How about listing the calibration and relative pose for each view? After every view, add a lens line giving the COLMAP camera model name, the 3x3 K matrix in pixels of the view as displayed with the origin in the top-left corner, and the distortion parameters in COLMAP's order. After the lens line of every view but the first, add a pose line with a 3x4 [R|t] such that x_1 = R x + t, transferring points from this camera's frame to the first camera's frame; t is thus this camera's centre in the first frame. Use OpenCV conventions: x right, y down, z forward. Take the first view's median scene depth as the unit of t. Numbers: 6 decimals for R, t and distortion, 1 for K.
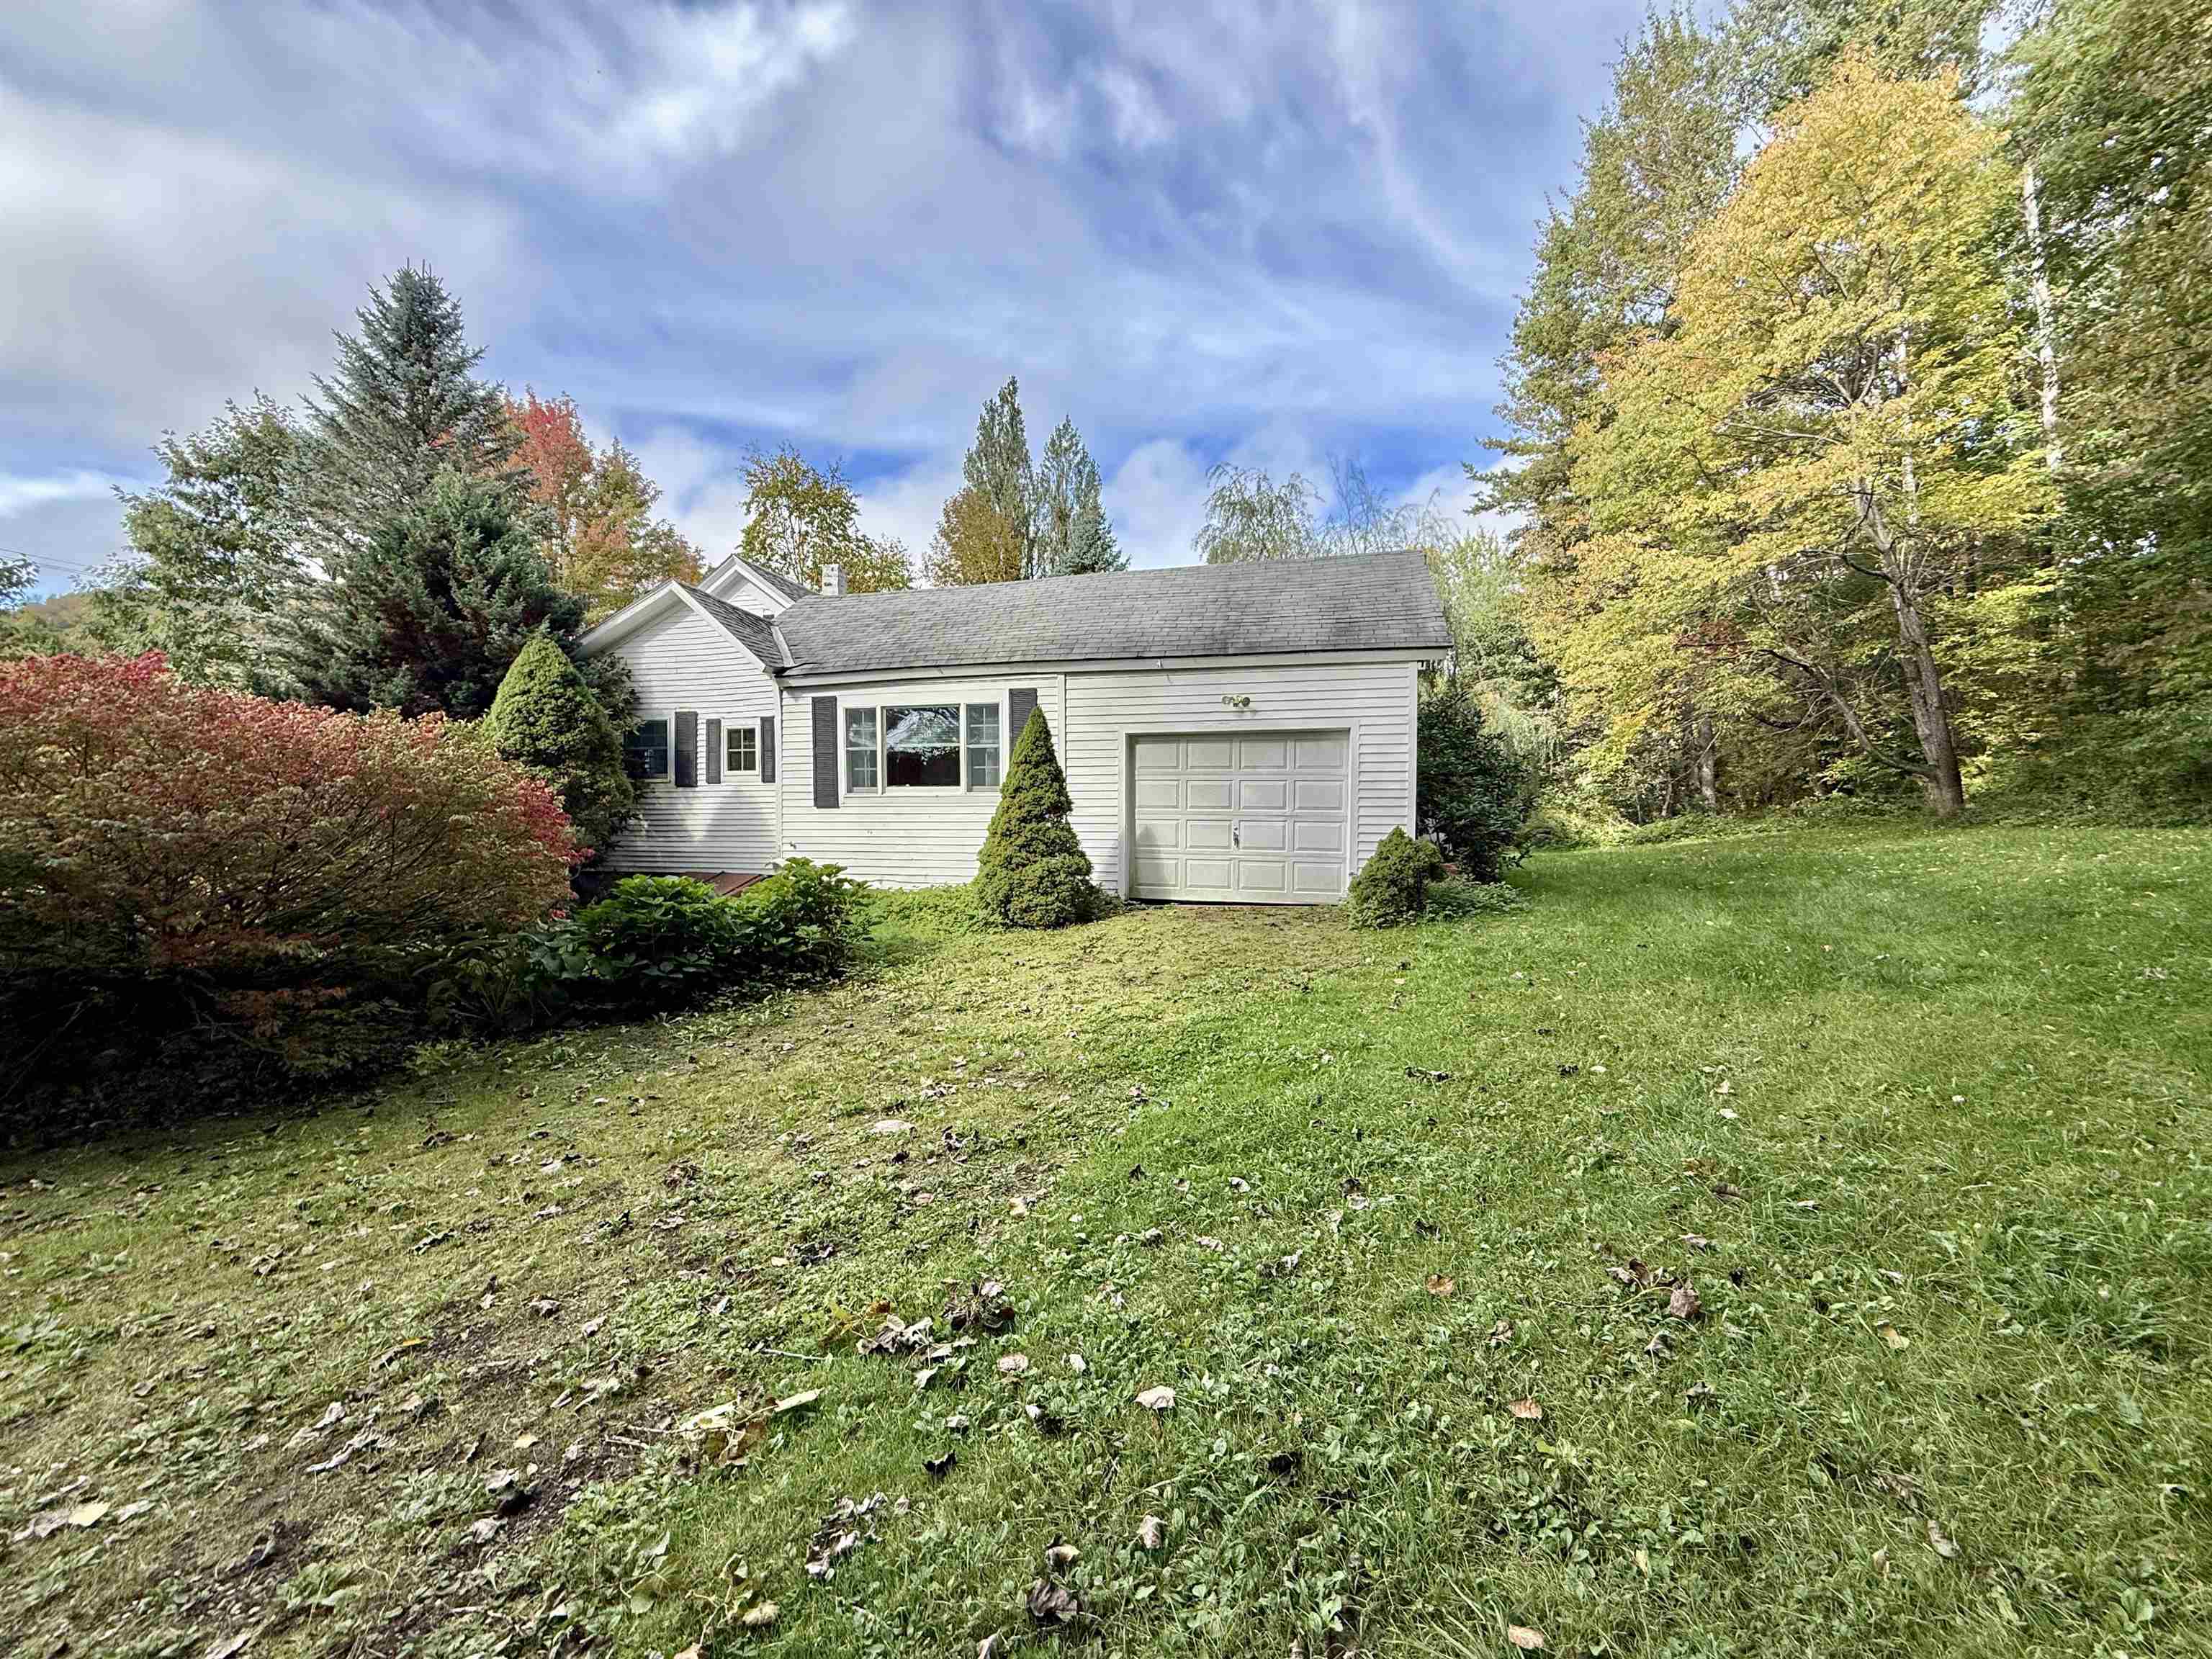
lens RADIAL K [[903.0, 0, 1106.0], [0, 903.0, 829.5], [0, 0, 1]] dist [-0.001152, -0.000104]
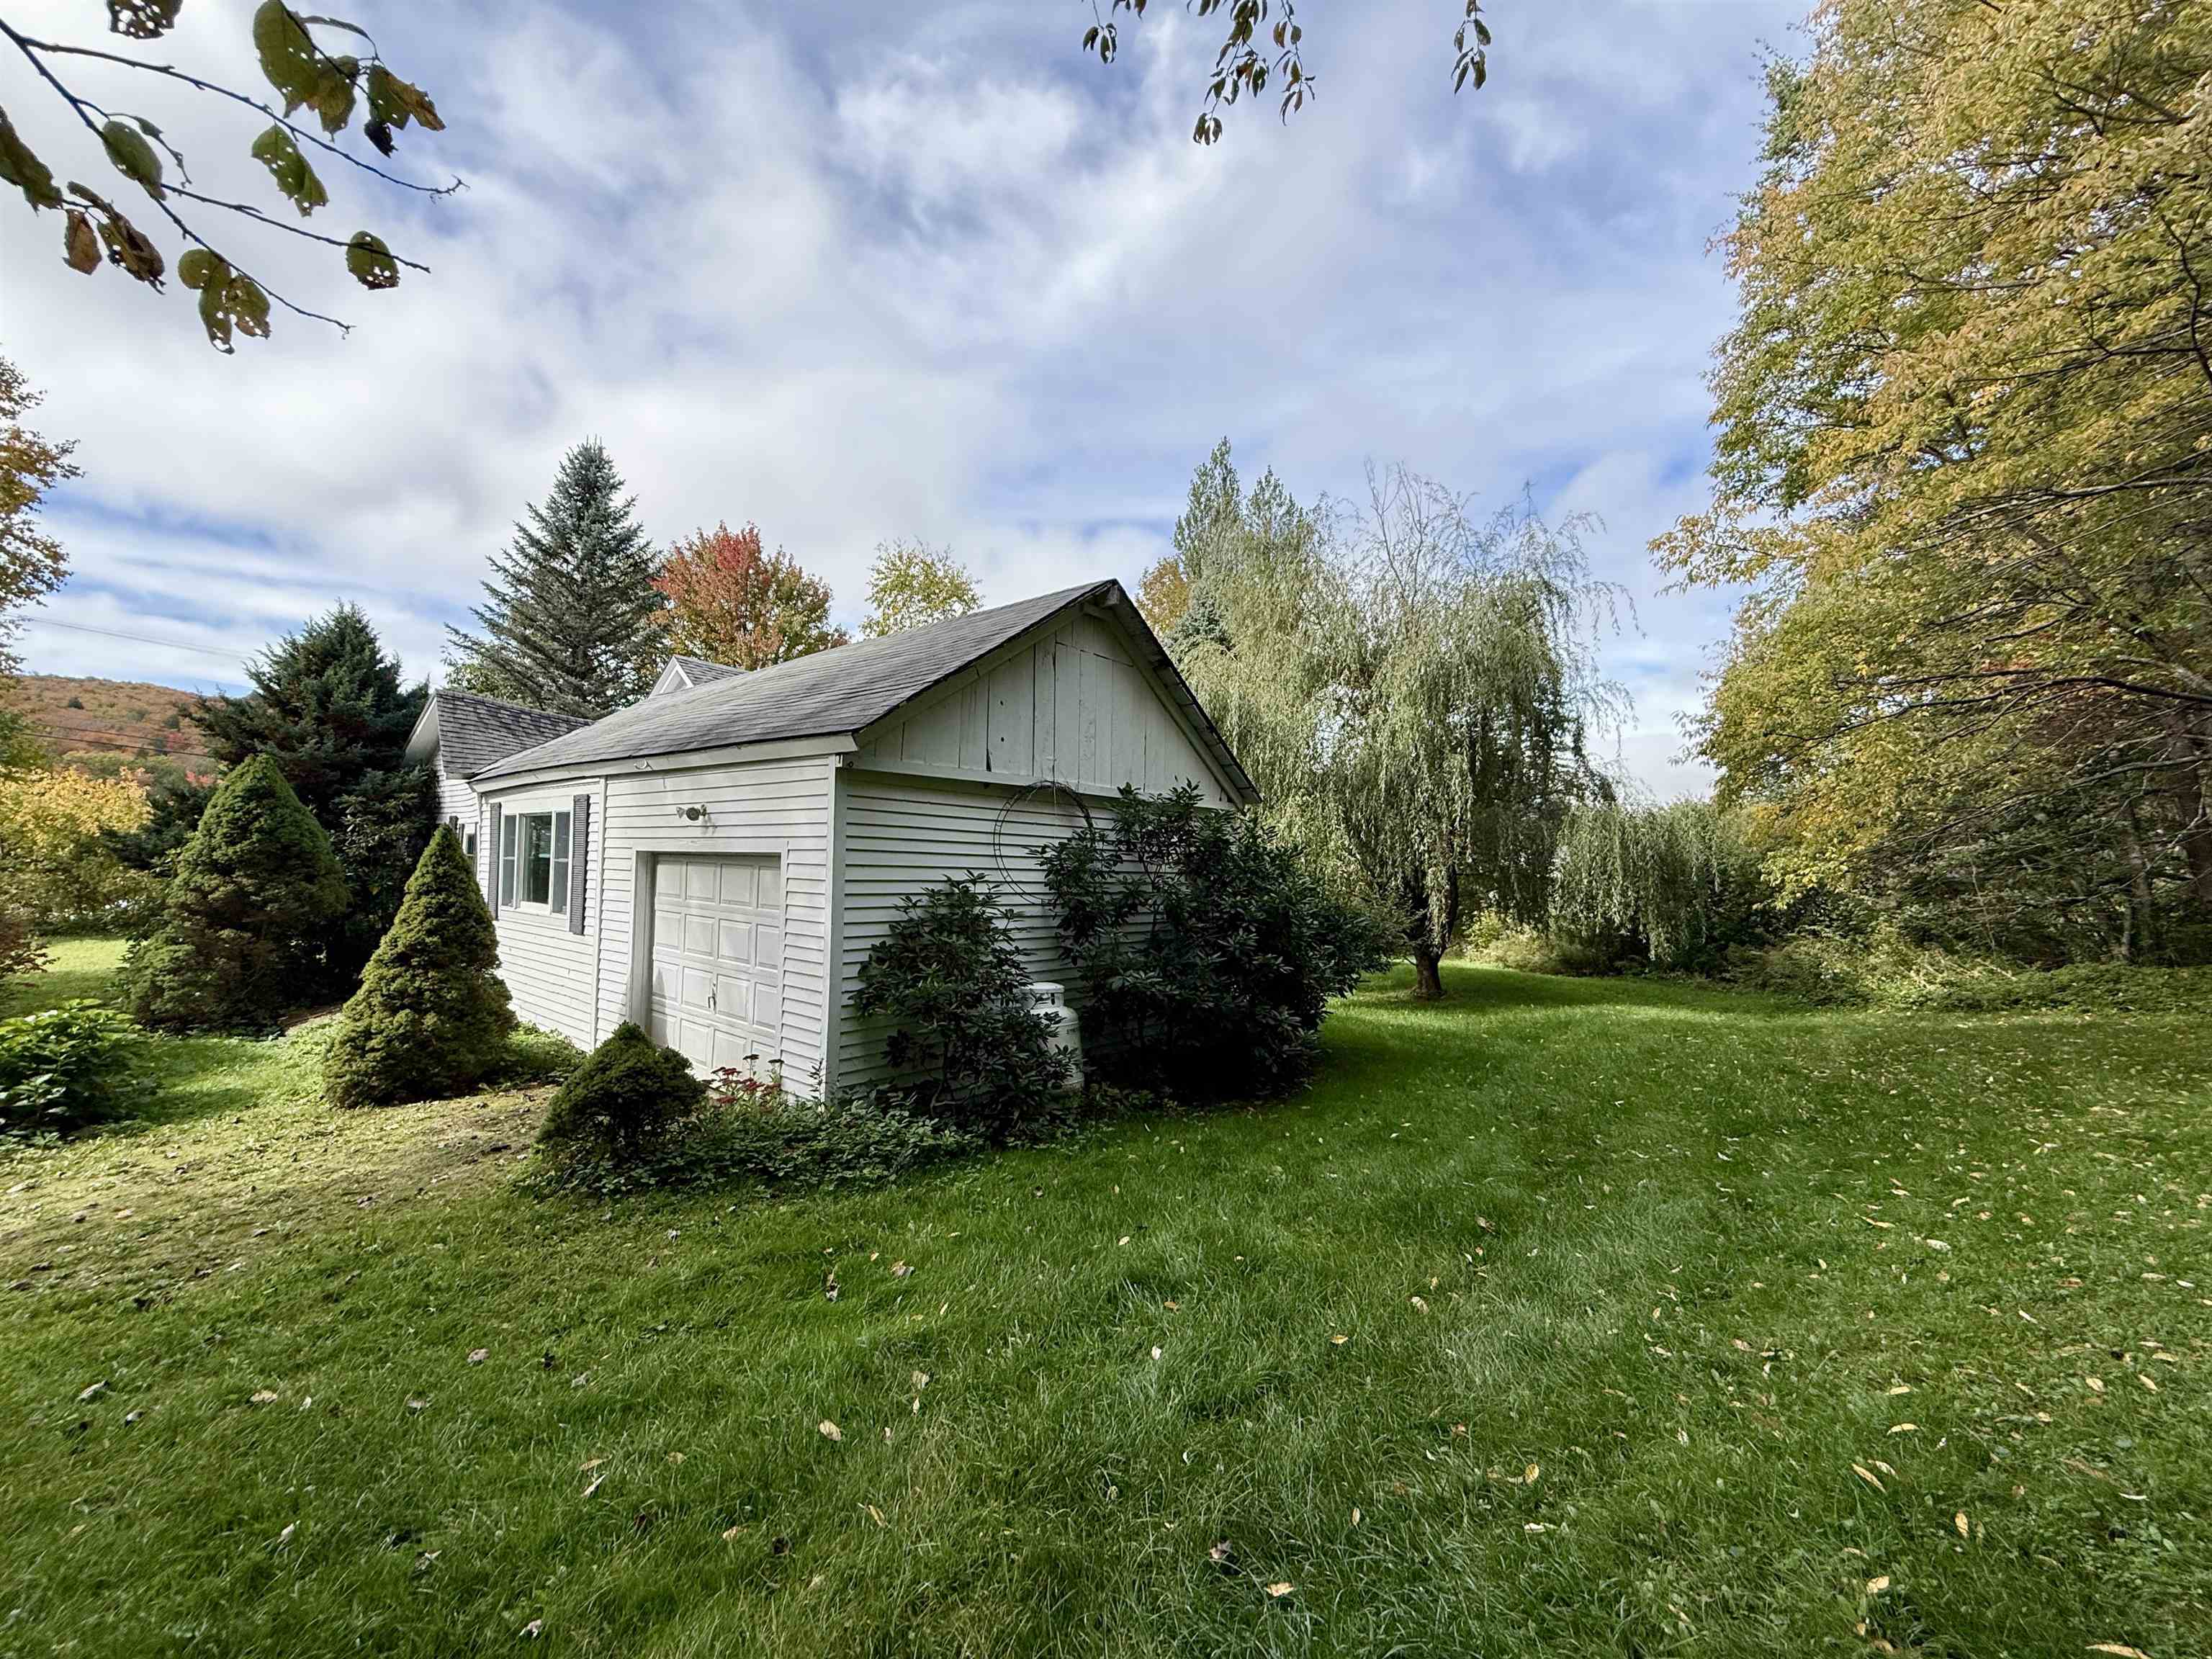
lens RADIAL K [[903.0, 0, 1106.0], [0, 903.0, 829.5], [0, 0, 1]] dist [-0.001152, -0.000104]
pose [[0.898161, 0.007508, -0.439602, 0.203933], [-0.039314, 0.997221, -0.063290, -0.025068], [0.437905, 0.074127, 0.895960, 0.128350]]
